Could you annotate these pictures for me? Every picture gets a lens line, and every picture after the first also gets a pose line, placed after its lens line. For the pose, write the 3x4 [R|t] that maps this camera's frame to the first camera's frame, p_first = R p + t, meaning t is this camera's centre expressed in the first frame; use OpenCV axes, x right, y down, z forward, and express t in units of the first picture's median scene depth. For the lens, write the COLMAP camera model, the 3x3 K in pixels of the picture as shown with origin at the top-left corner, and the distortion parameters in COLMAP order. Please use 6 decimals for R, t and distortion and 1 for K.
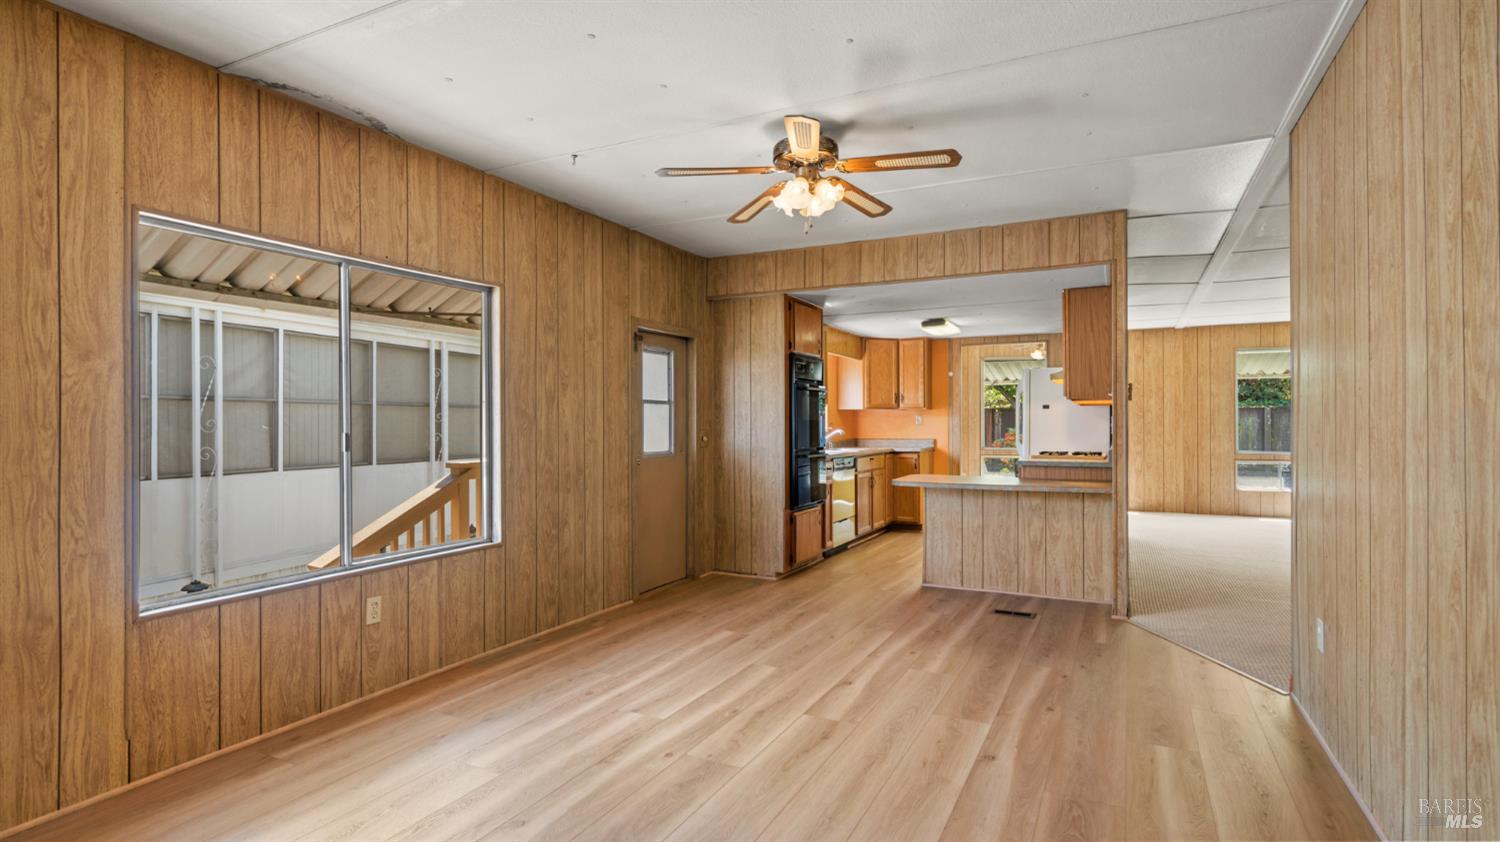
lens RADIAL K [[753.8, 0, 741.4], [0, 753.8, 424.4], [0, 0, 1]] dist [-0.012595, 0.000051]
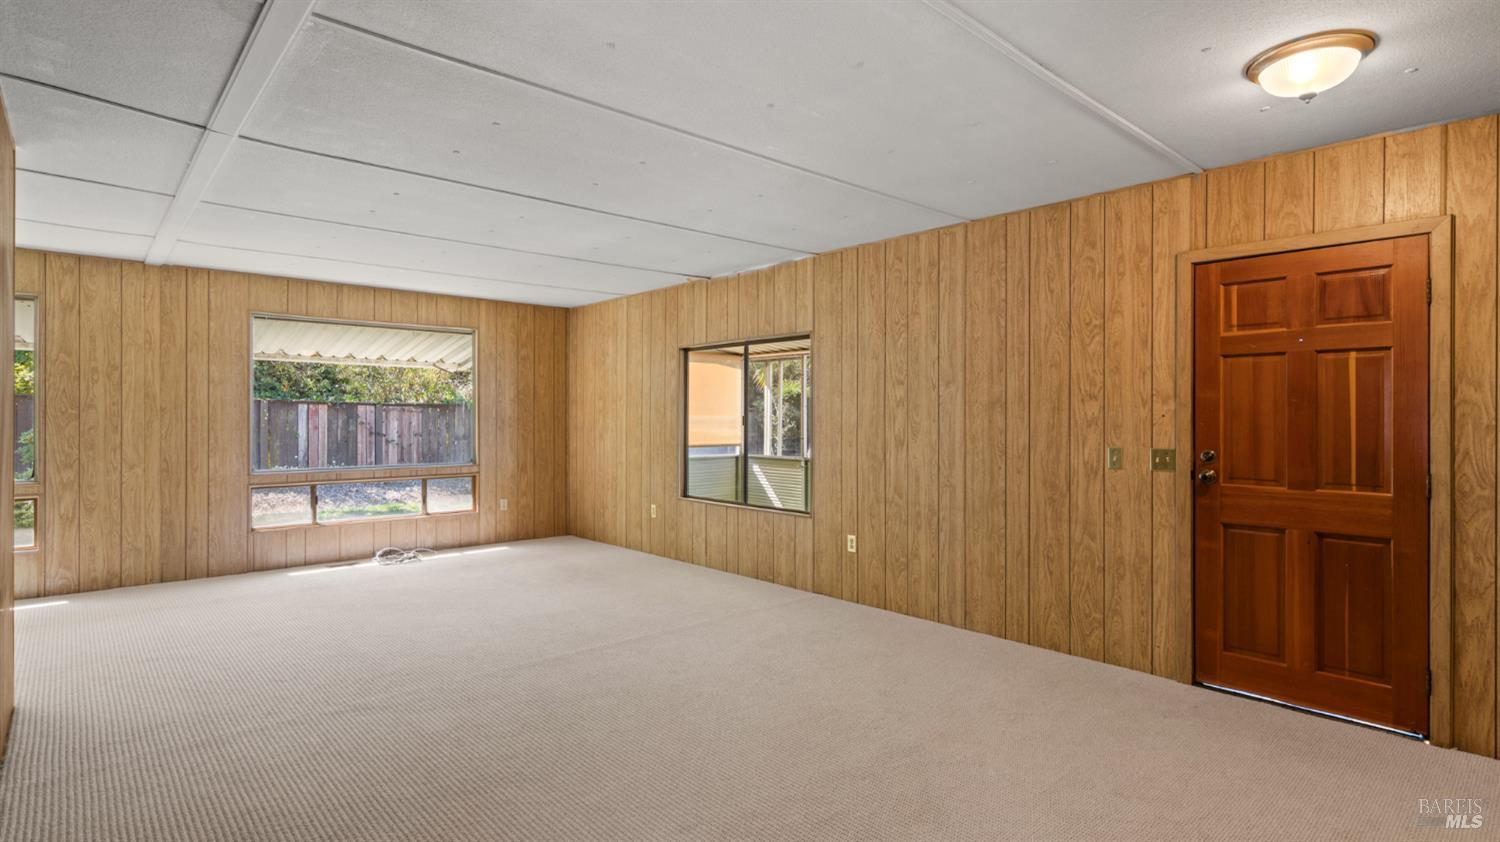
lens RADIAL K [[718.2, 0, 711.2], [0, 718.2, 407.8], [0, 0, 1]] dist [0.001072, 0.000434]
pose [[0.368328, 0.008255, 0.929659, 0.226235], [0.001012, 0.999956, -0.009280, -0.011746], [-0.929695, 0.004358, 0.368303, 0.394161]]
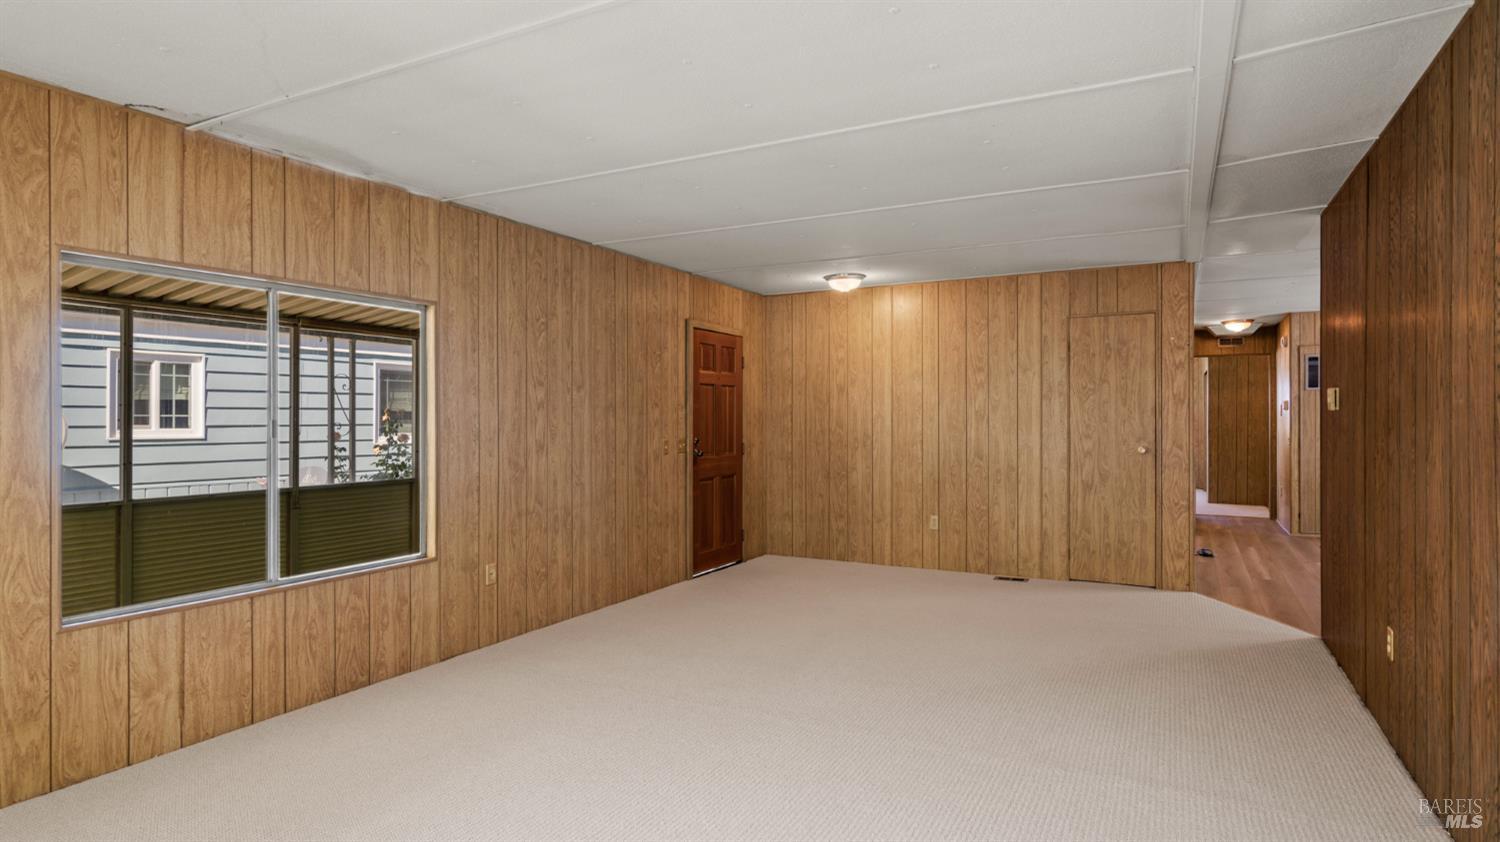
lens RADIAL K [[838.1, 0, 718.5], [0, 838.1, 418.3], [0, 0, 1]] dist [-0.000111, 0.001649]
pose [[-0.999611, 0.005197, 0.027407, 0.476109], [0.005162, 0.999986, -0.001324, -0.010368], [-0.027413, -0.001182, -0.999623, 0.793290]]
